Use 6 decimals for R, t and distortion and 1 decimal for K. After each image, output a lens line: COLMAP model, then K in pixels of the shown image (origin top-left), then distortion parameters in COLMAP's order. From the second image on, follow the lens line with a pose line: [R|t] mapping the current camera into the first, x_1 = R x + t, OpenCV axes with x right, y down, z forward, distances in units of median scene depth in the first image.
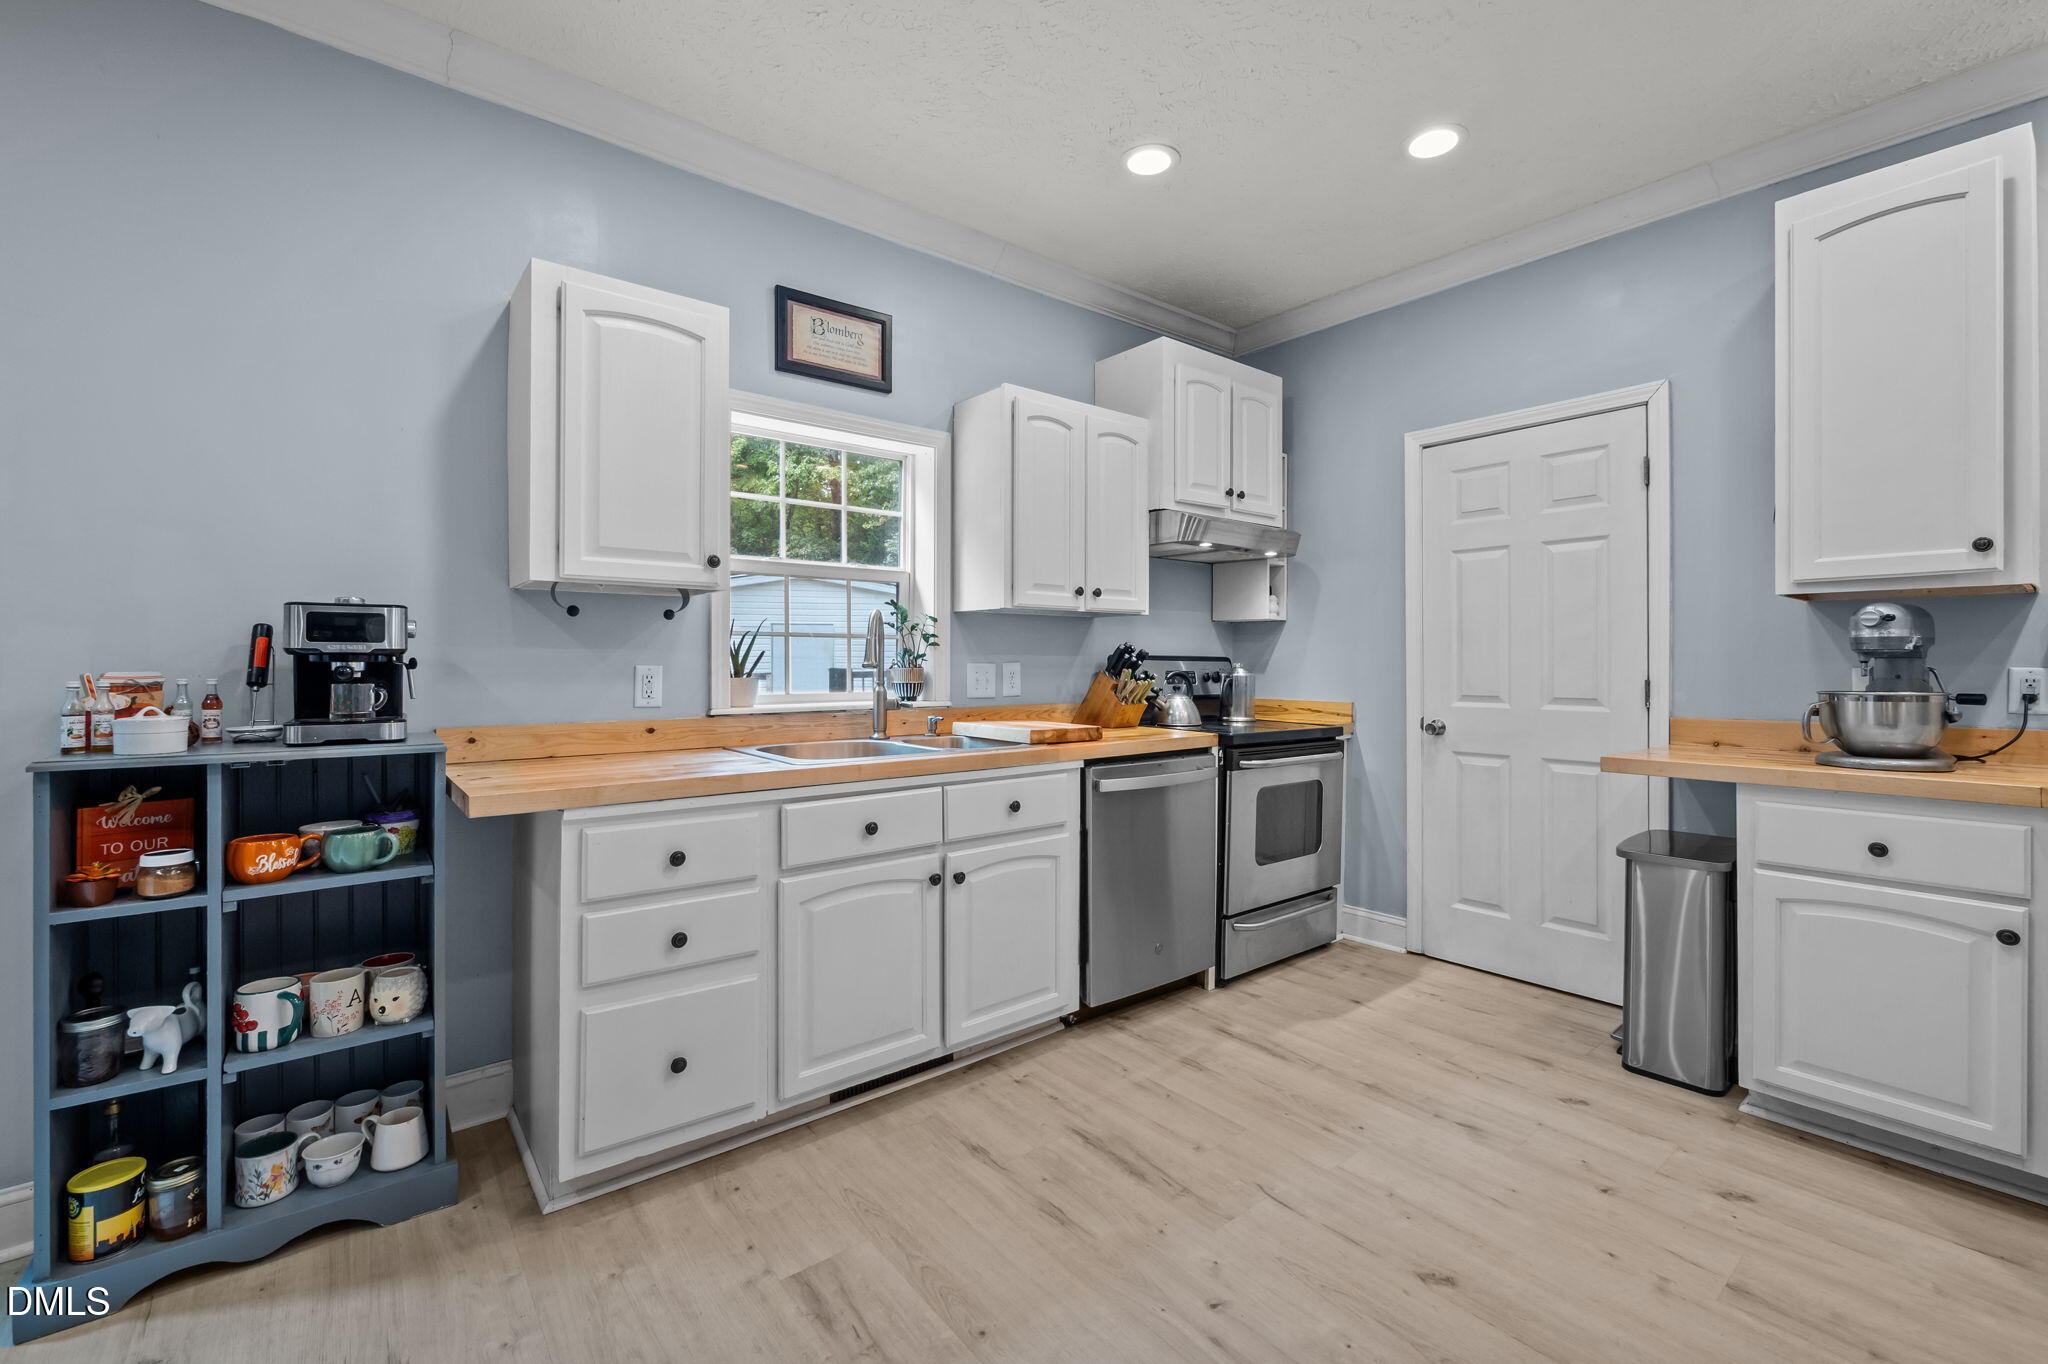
lens RADIAL K [[859.1, 0, 1023.6], [0, 859.1, 662.5], [0, 0, 1]] dist [-0.002721, -0.000505]
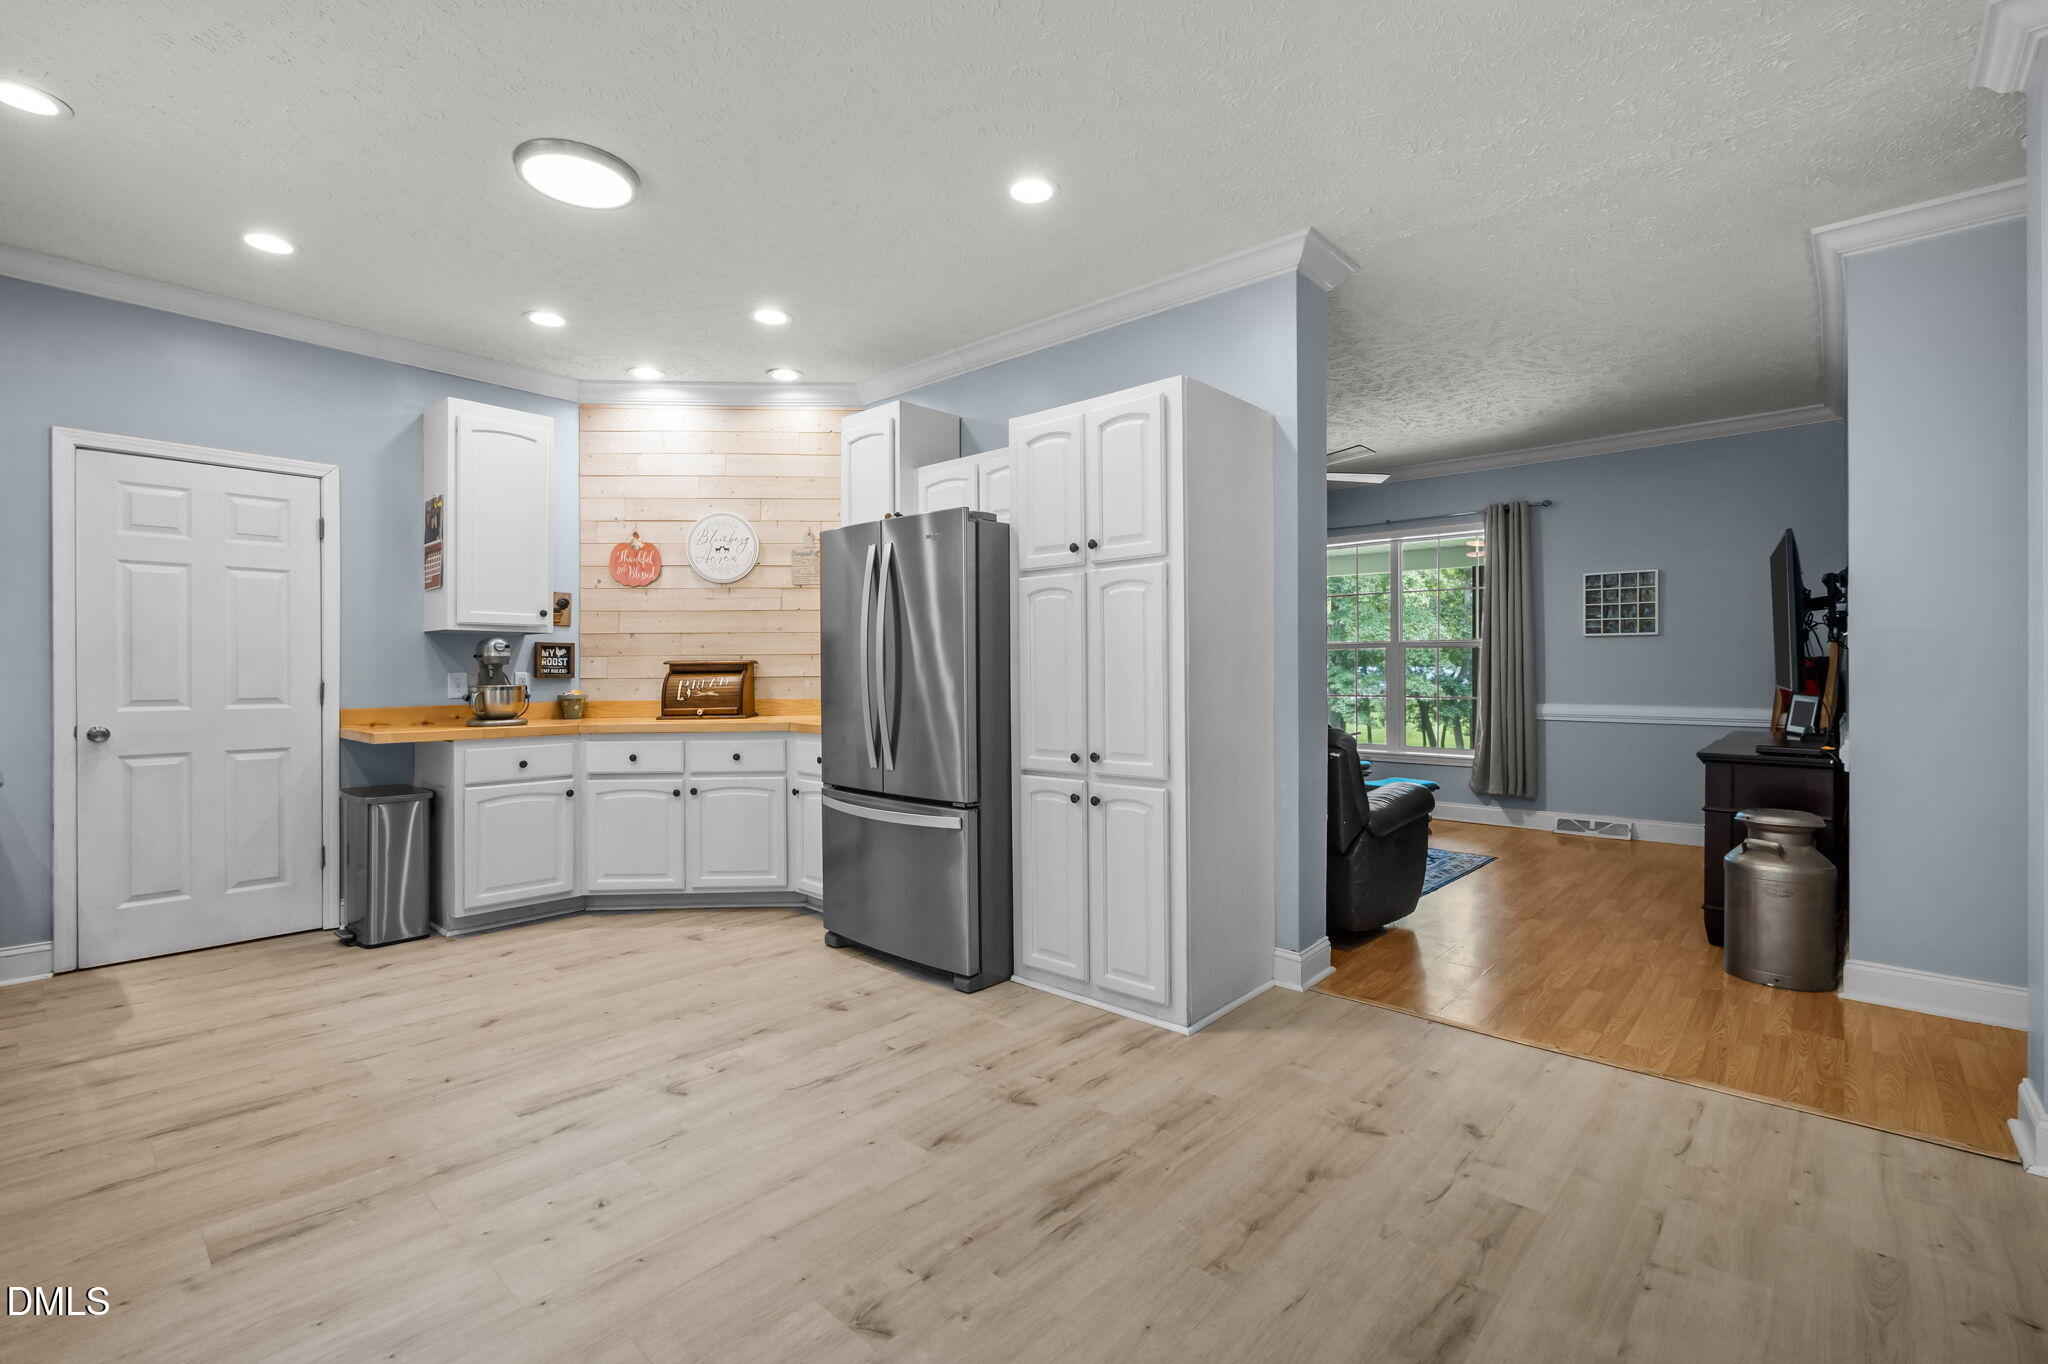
lens RADIAL K [[933.8, 0, 1021.9], [0, 933.8, 655.2], [0, 0, 1]] dist [0.003159, 0.000091]
pose [[-0.150424, 0.021993, 0.988377, -1.089886], [0.000832, 0.999755, -0.022119, 0.013304], [-0.988621, -0.002505, -0.150405, 0.154900]]
